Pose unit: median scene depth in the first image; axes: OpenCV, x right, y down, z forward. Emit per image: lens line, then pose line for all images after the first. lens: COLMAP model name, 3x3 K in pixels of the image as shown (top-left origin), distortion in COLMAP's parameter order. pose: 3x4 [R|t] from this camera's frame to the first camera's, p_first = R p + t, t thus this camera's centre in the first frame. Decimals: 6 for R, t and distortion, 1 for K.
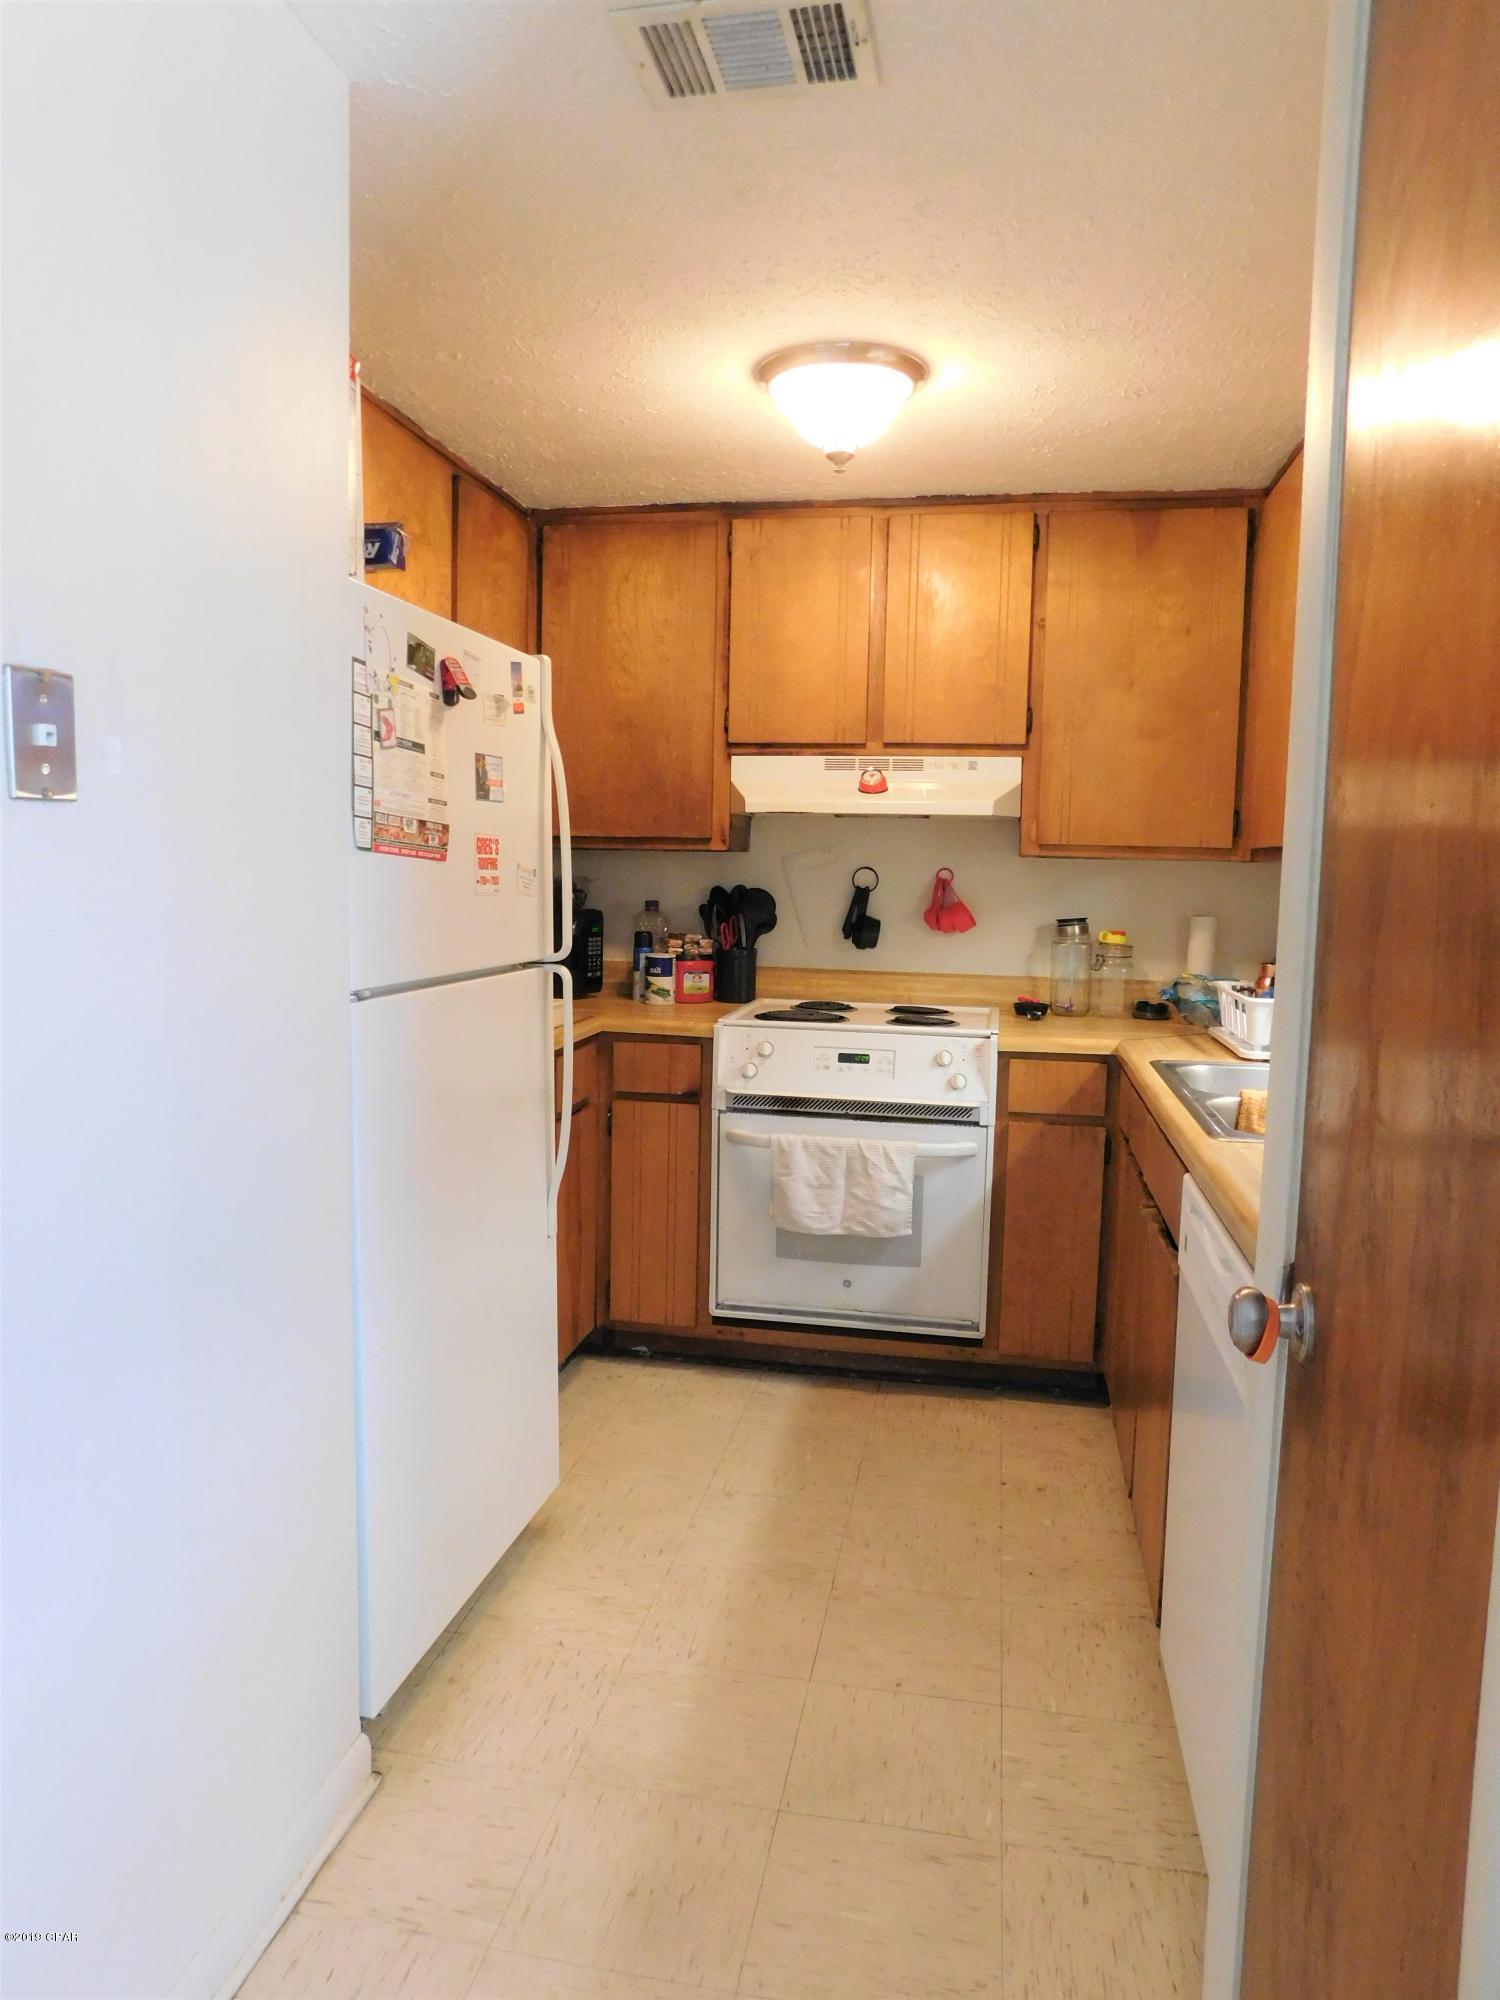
lens RADIAL K [[1336.1, 0, 750.0], [0, 1336.1, 1000.0], [0, 0, 1]] dist [-0.062235, 0.056855]
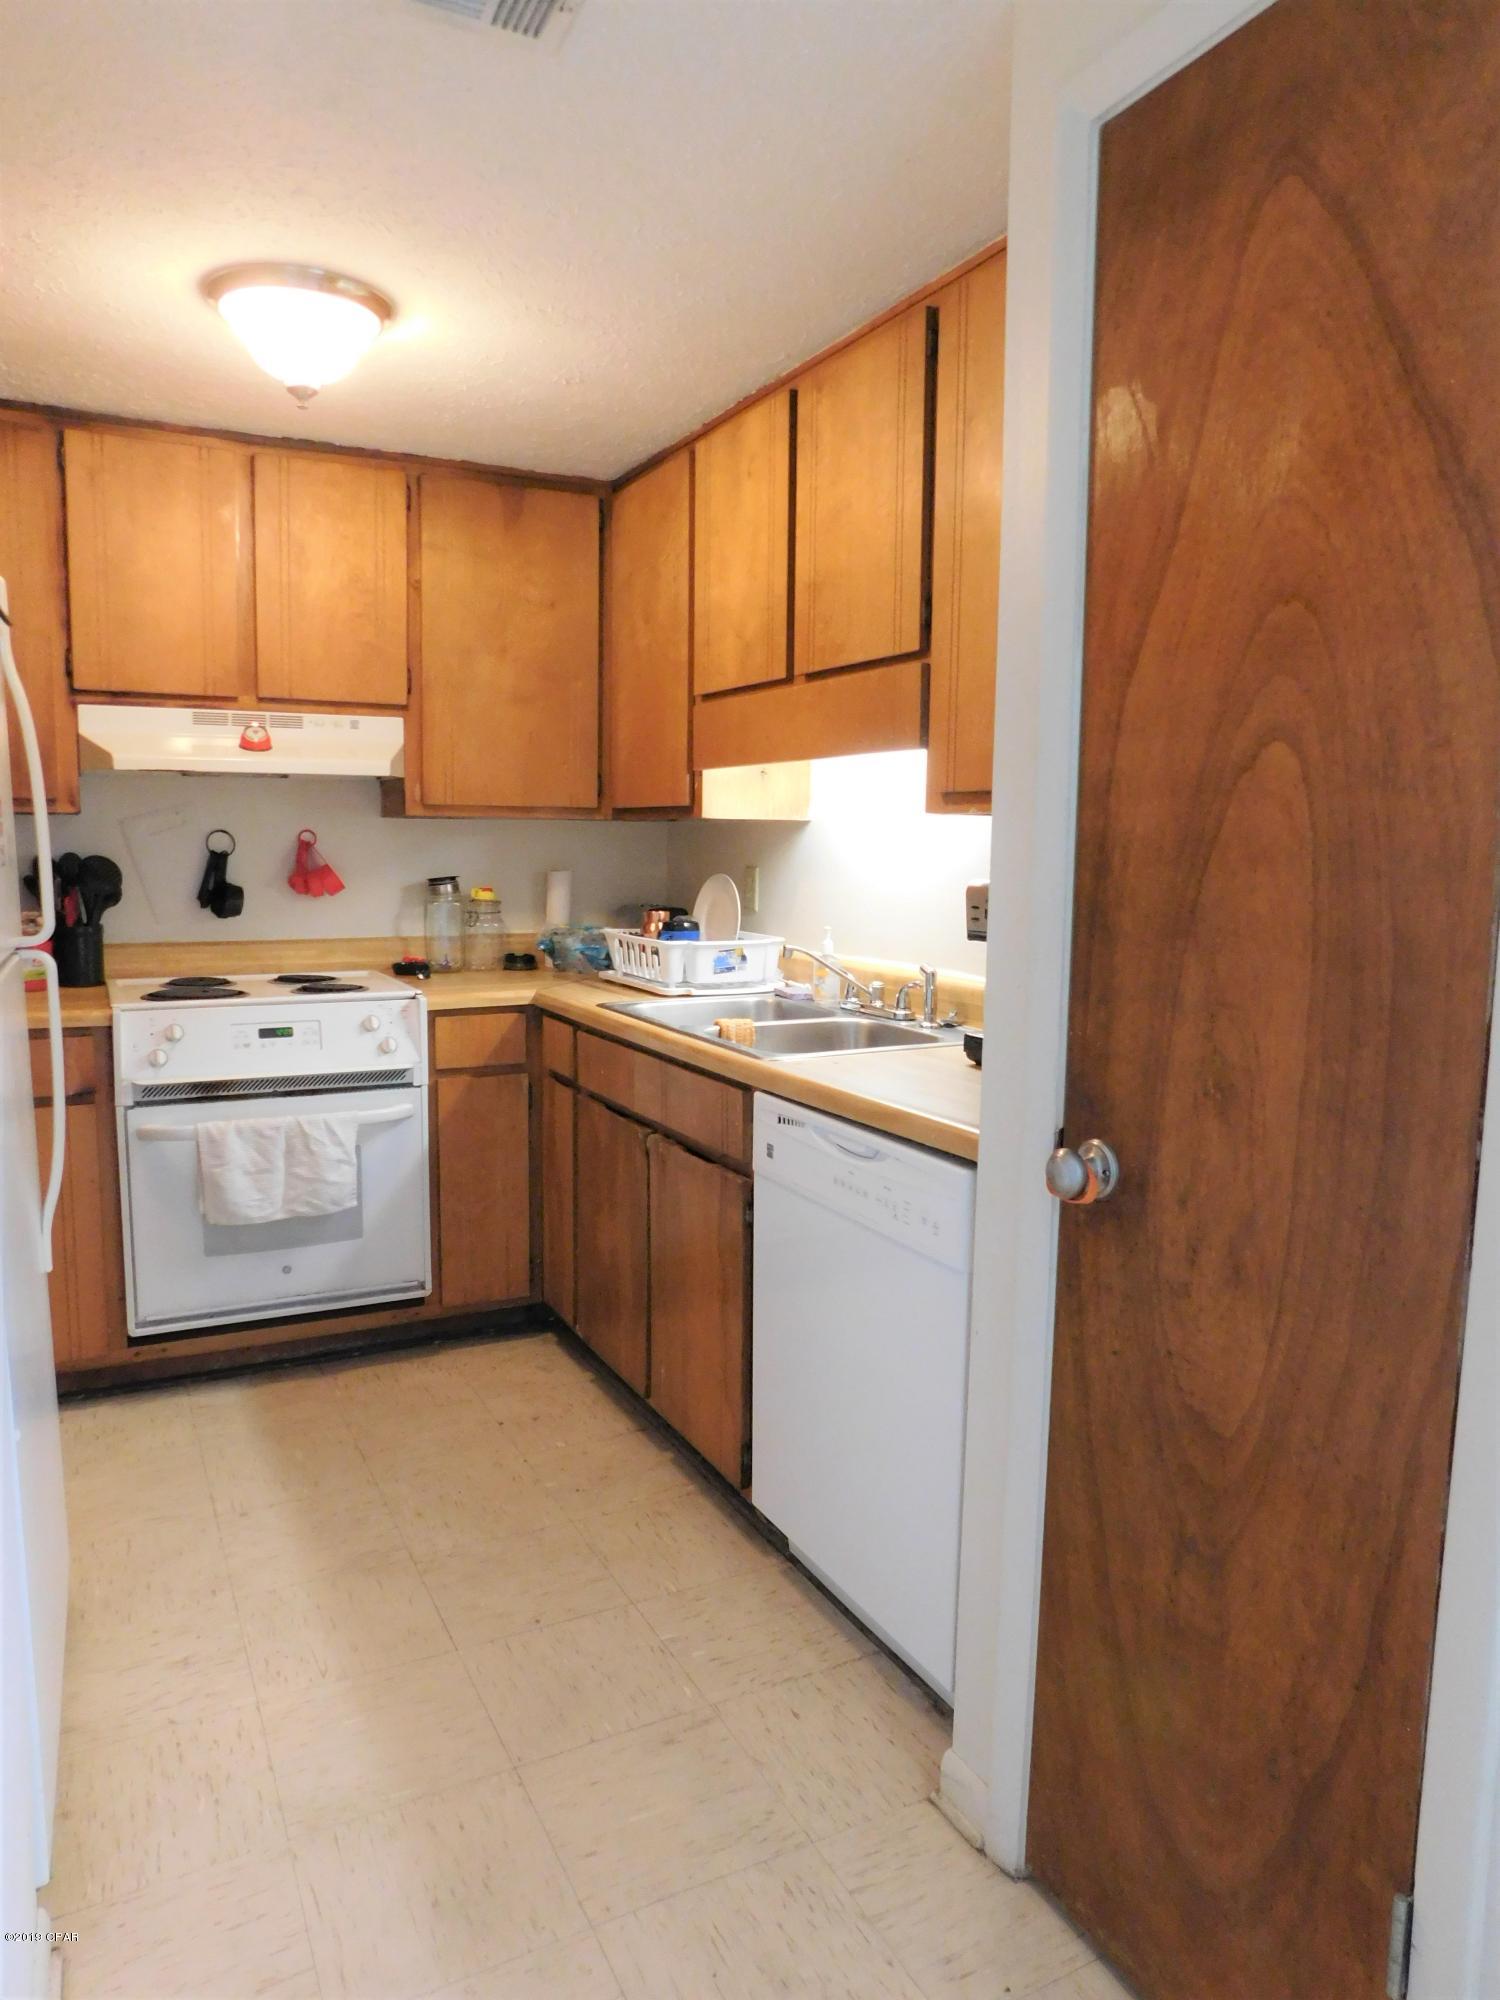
lens RADIAL K [[1330.6, 0, 750.0], [0, 1330.6, 1000.0], [0, 0, 1]] dist [-0.070162, 0.059938]
pose [[0.785791, -0.086522, 0.612411, -0.229636], [0.067905, 0.996250, 0.053622, -0.006564], [-0.614754, -0.000550, 0.788719, 0.057569]]
